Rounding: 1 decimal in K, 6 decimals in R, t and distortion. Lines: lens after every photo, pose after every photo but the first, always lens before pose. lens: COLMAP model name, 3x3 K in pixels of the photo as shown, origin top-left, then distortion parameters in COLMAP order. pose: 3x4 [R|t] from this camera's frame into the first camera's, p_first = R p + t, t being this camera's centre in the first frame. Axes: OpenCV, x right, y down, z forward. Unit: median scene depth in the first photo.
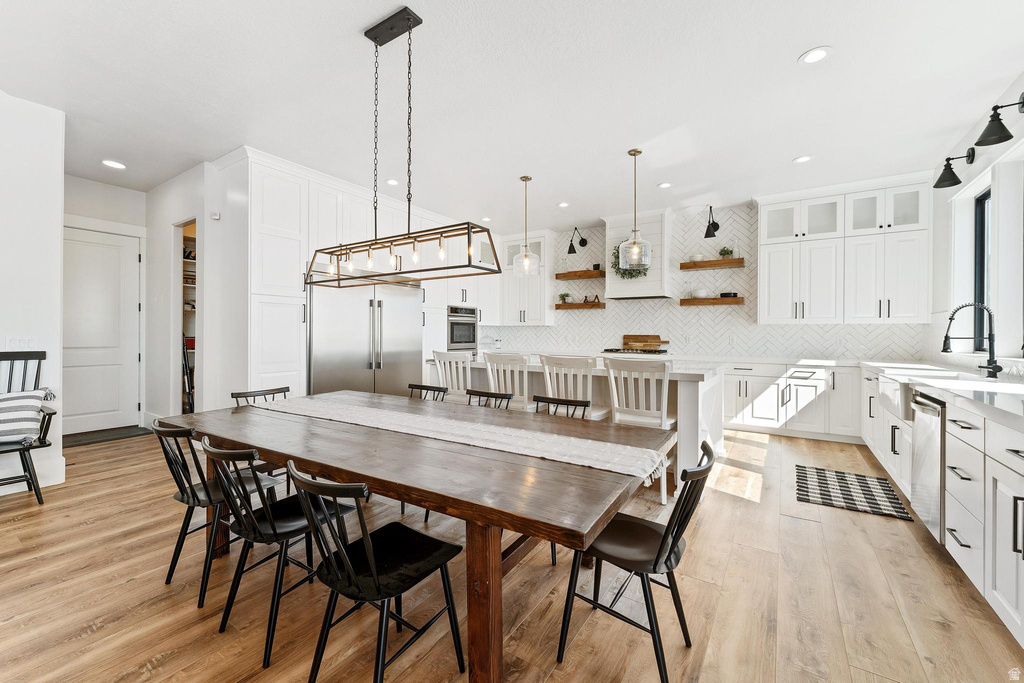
lens RADIAL K [[388.2, 0, 526.2], [0, 388.2, 342.1], [0, 0, 1]] dist [0.000744, 0.000065]
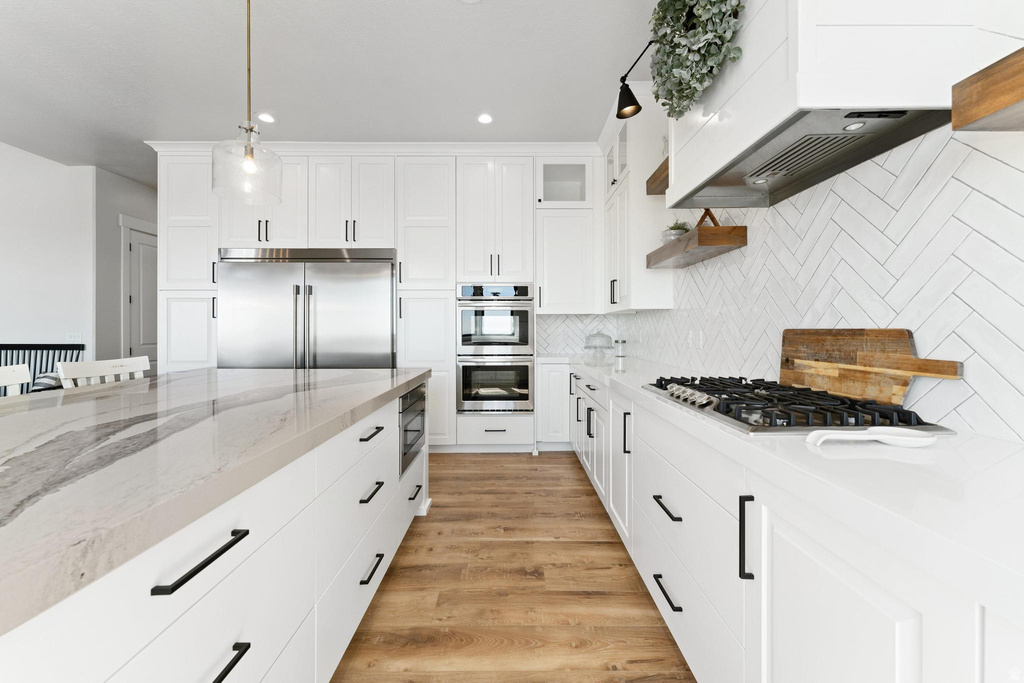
lens RADIAL K [[408.9, 0, 515.0], [0, 408.9, 341.0], [0, 0, 1]] dist [-0.002524, -0.000369]
pose [[0.559928, 0.015268, -0.828401, 0.399930], [-0.013600, 0.999865, 0.009236, -0.010961], [0.828430, 0.006095, 0.560059, 0.730967]]
